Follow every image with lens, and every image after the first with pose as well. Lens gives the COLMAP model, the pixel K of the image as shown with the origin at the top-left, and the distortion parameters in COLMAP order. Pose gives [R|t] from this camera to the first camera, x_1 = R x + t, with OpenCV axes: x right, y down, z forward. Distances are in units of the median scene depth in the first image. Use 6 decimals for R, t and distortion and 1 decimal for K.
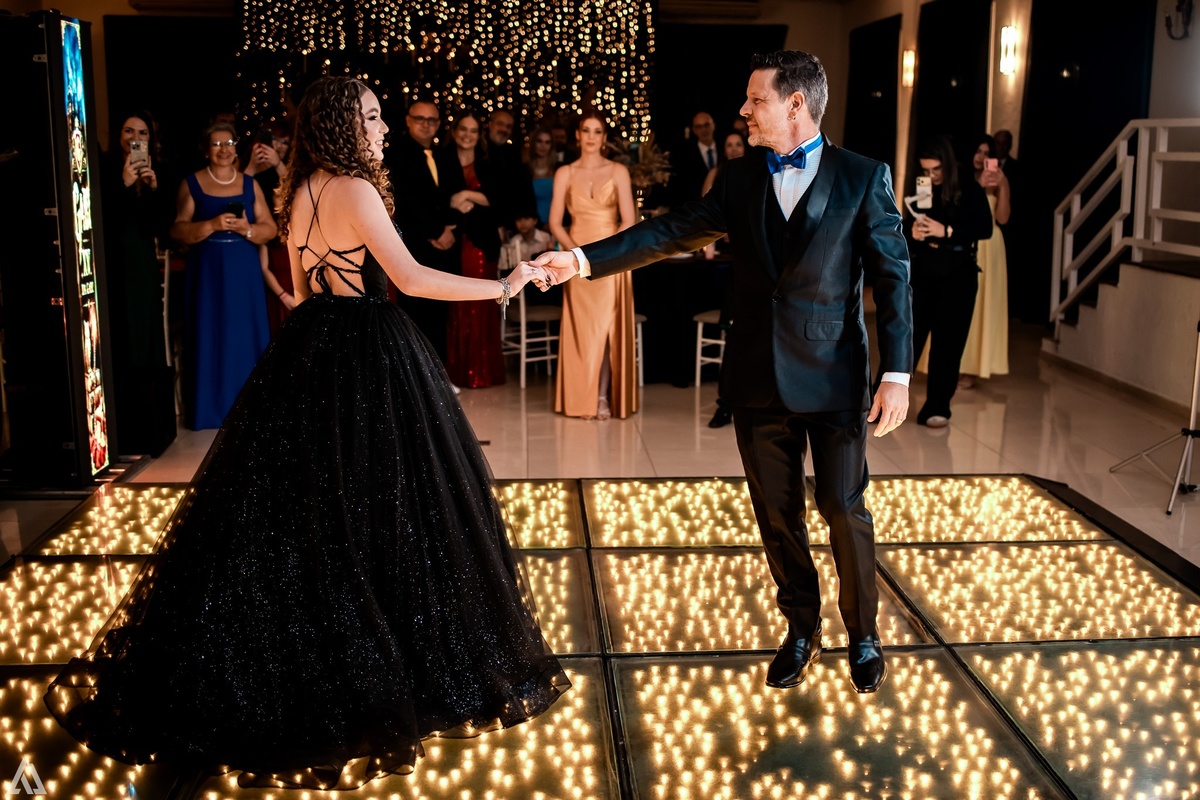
lens RADIAL K [[1256.4, 0, 600.0], [0, 1256.4, 400.0], [0, 0, 1]] dist [-0.068397, 0.034773]
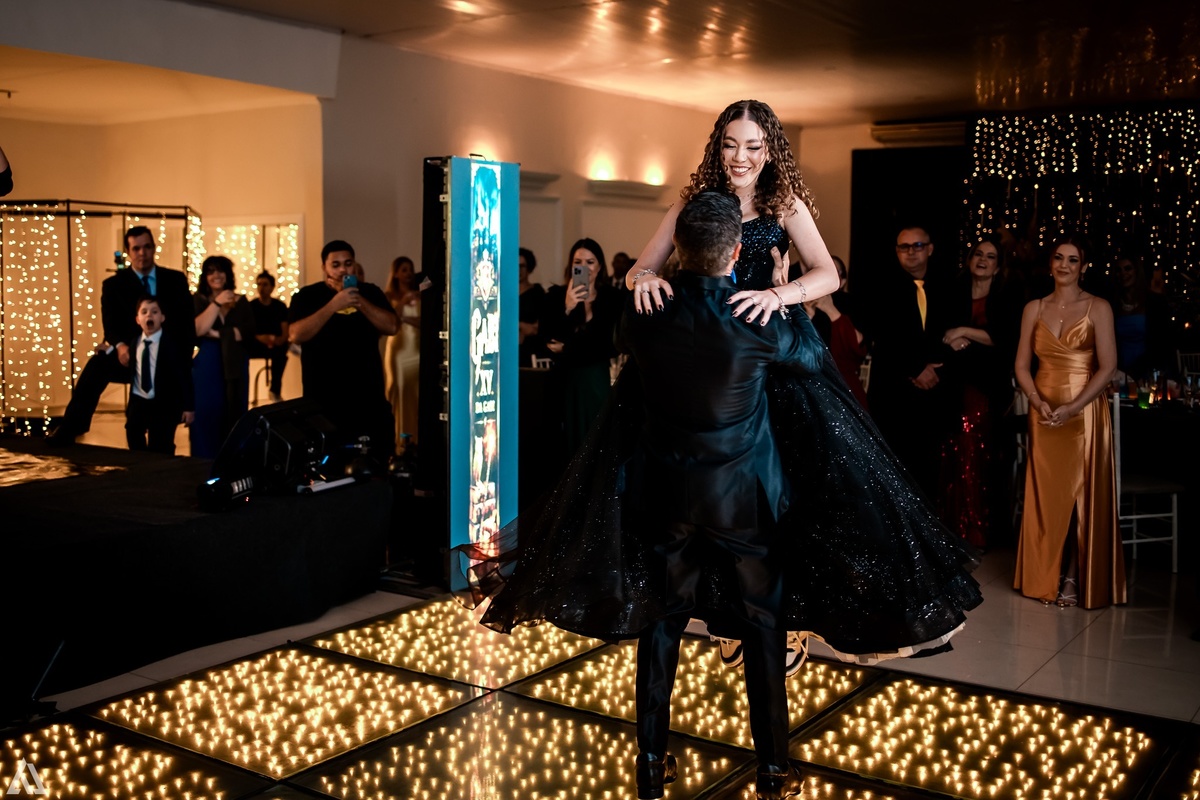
lens RADIAL K [[1256.4, 0, 600.0], [0, 1256.4, 400.0], [0, 0, 1]] dist [-0.068397, 0.034773]
pose [[0.781621, 0.058230, -0.621029, 0.107091], [-0.119200, 0.991228, -0.057083, -0.014473], [0.612258, 0.118643, 0.781706, 0.067293]]
